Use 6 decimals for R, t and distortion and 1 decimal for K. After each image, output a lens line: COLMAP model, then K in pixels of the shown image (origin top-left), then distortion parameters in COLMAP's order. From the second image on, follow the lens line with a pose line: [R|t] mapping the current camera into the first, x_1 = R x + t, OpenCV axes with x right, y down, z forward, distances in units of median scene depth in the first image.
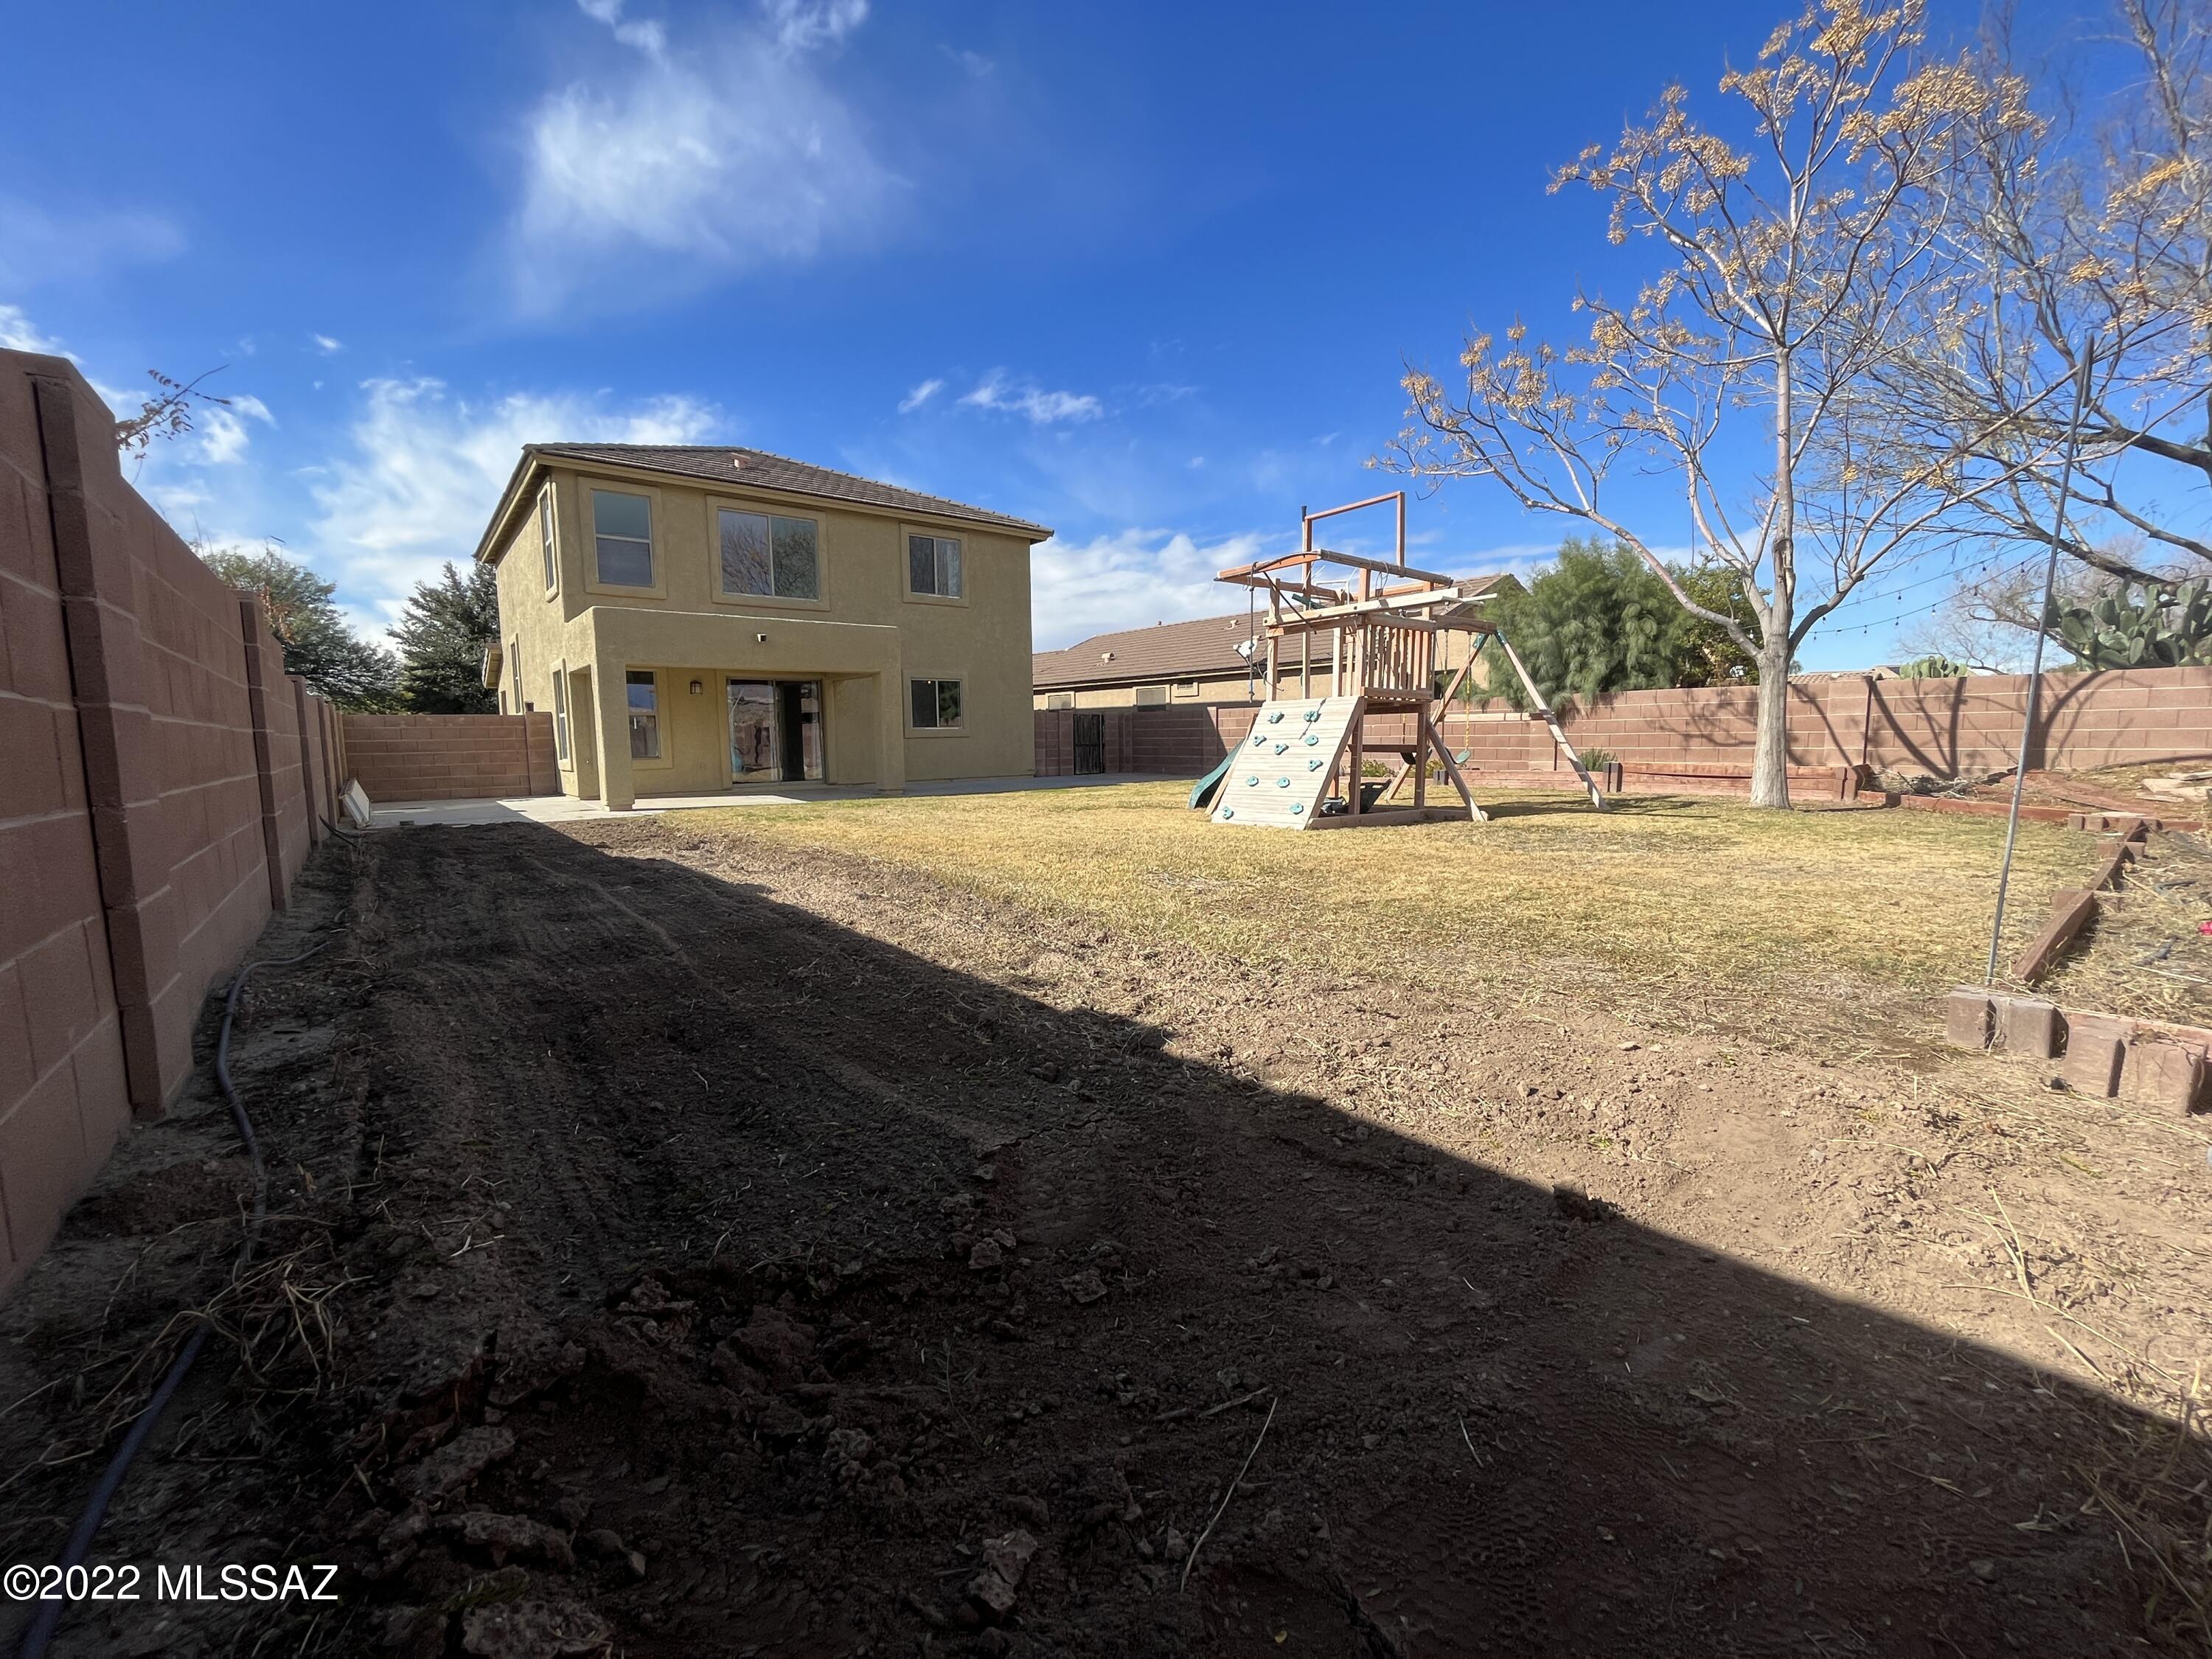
lens RADIAL K [[891.6, 0, 1099.4], [0, 891.6, 832.6], [0, 0, 1]] dist [-0.000802, -0.000119]
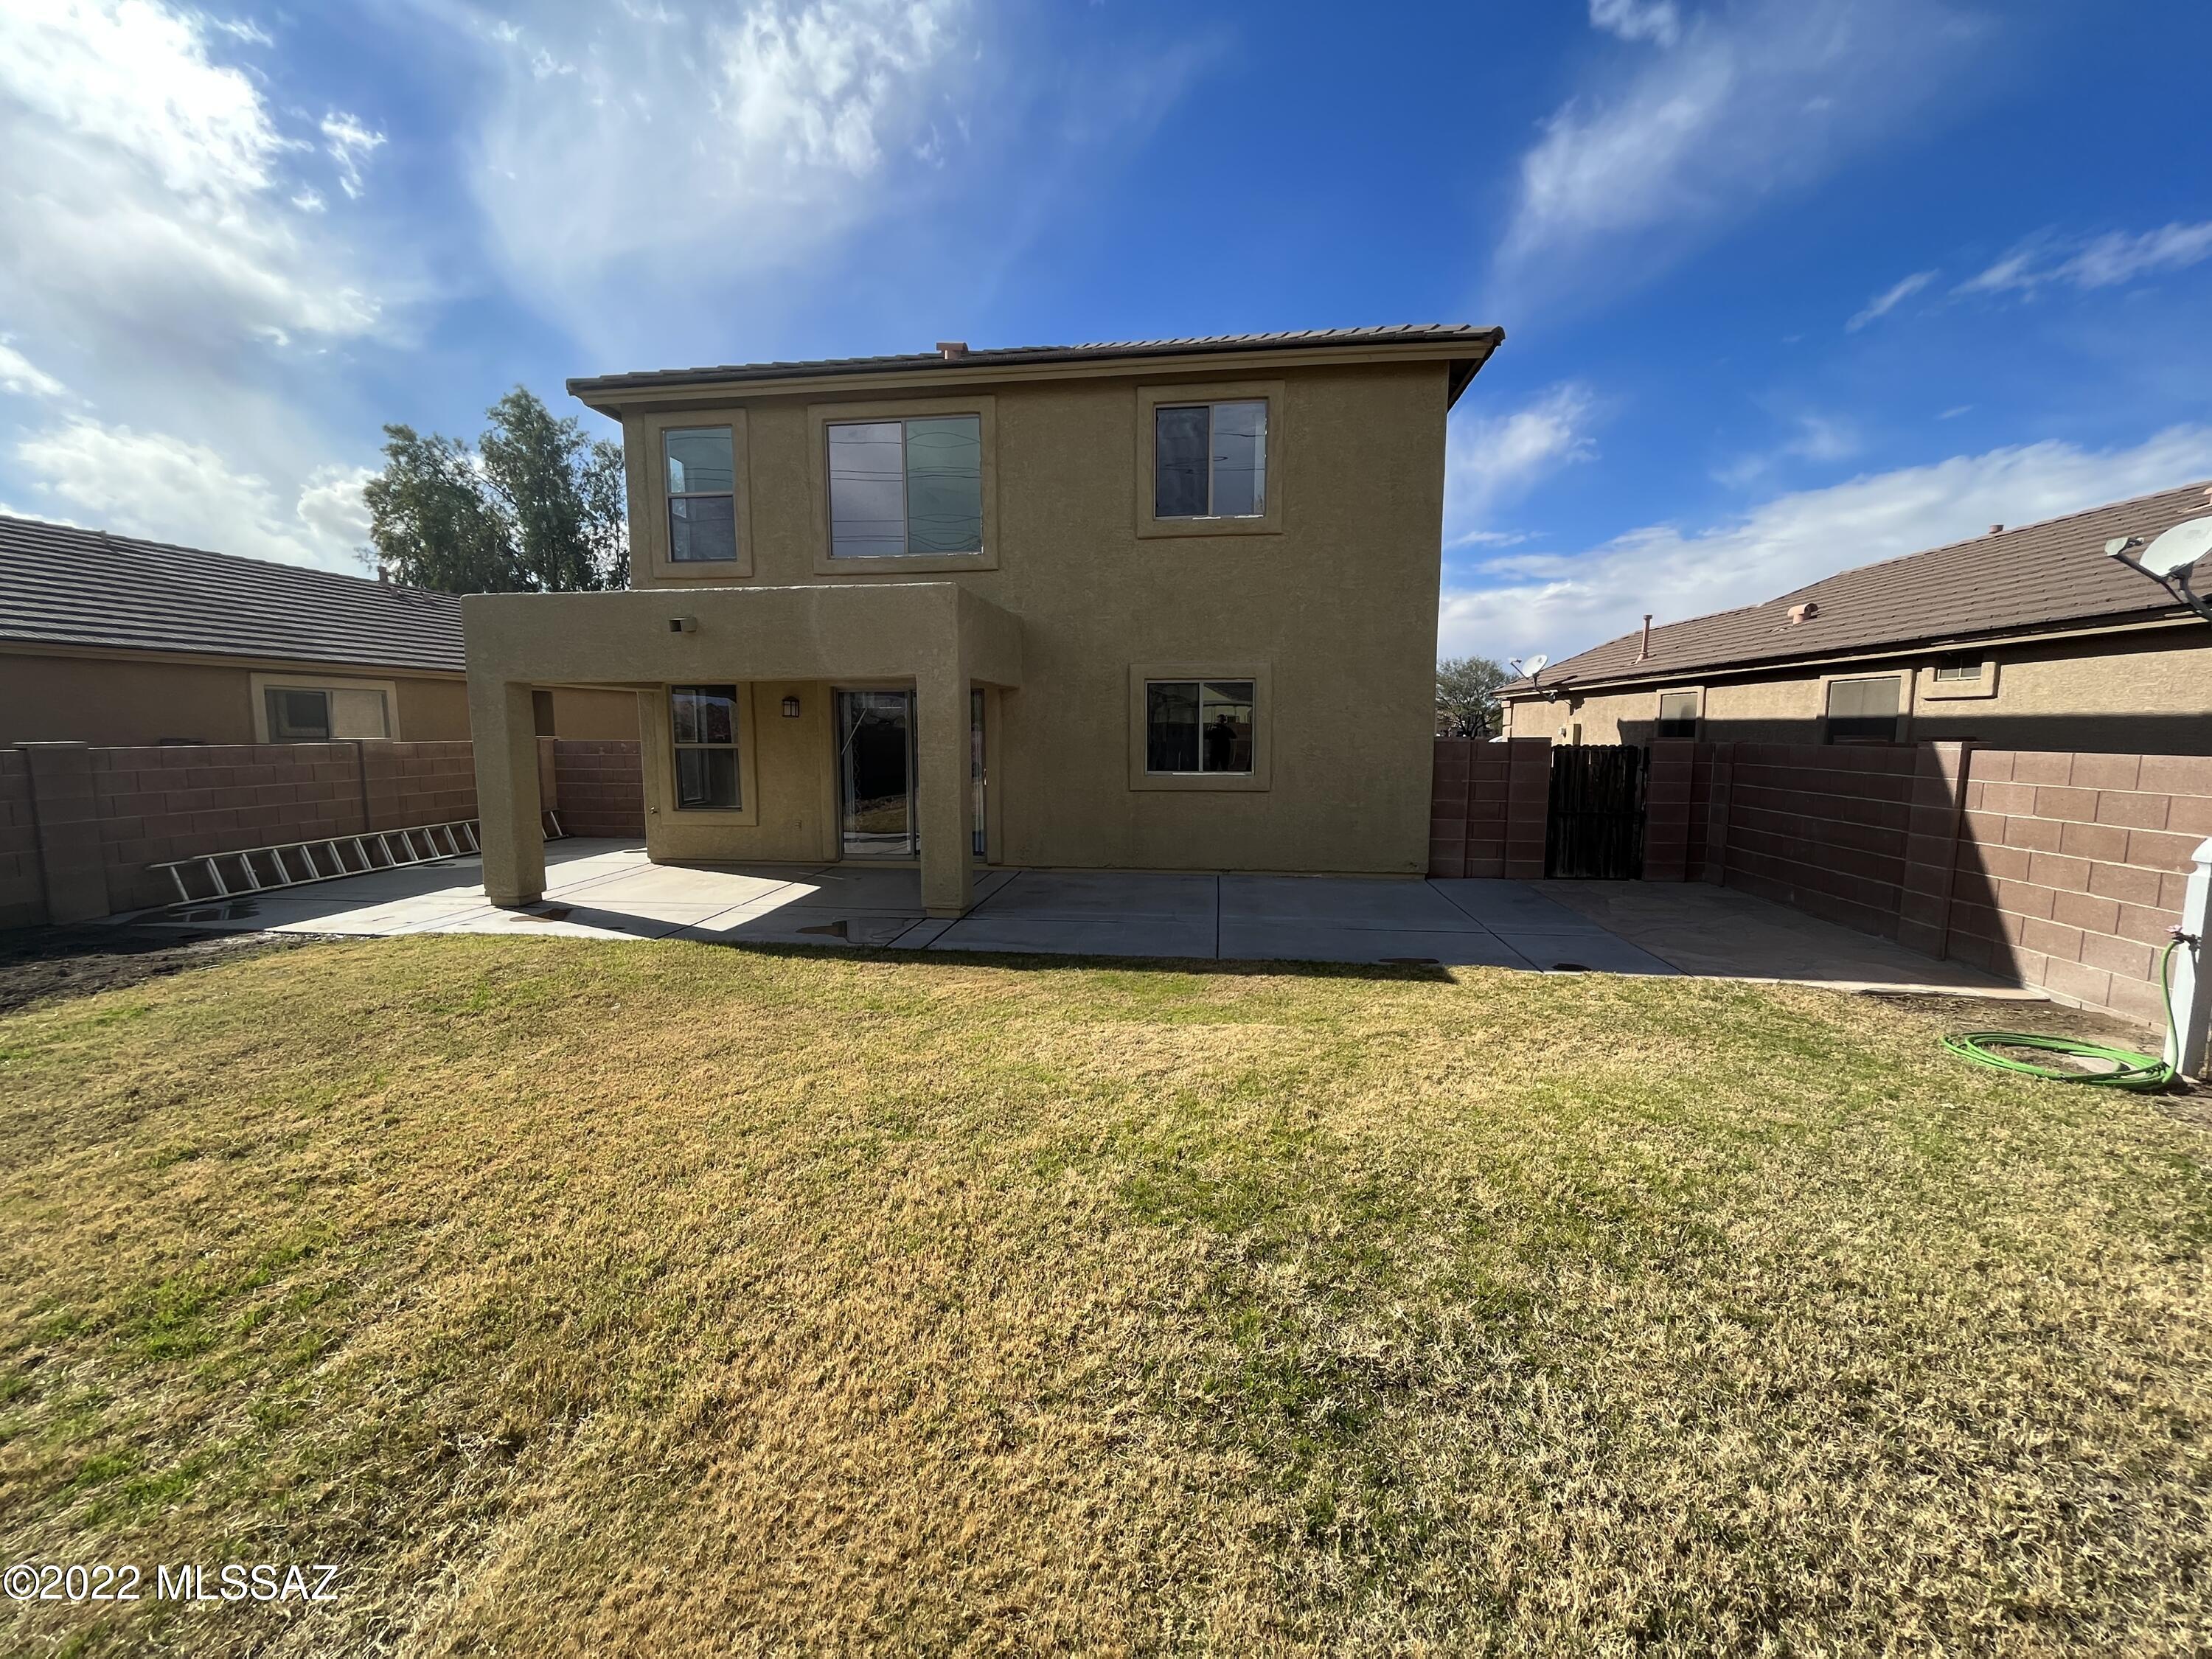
lens RADIAL K [[891.6, 0, 1099.4], [0, 891.6, 832.6], [0, 0, 1]] dist [-0.000802, -0.000119]
pose [[0.683710, 0.099939, -0.722878, 0.129793], [-0.089249, 0.994593, 0.053091, -0.083664], [0.724275, 0.028217, 0.688933, 0.474028]]
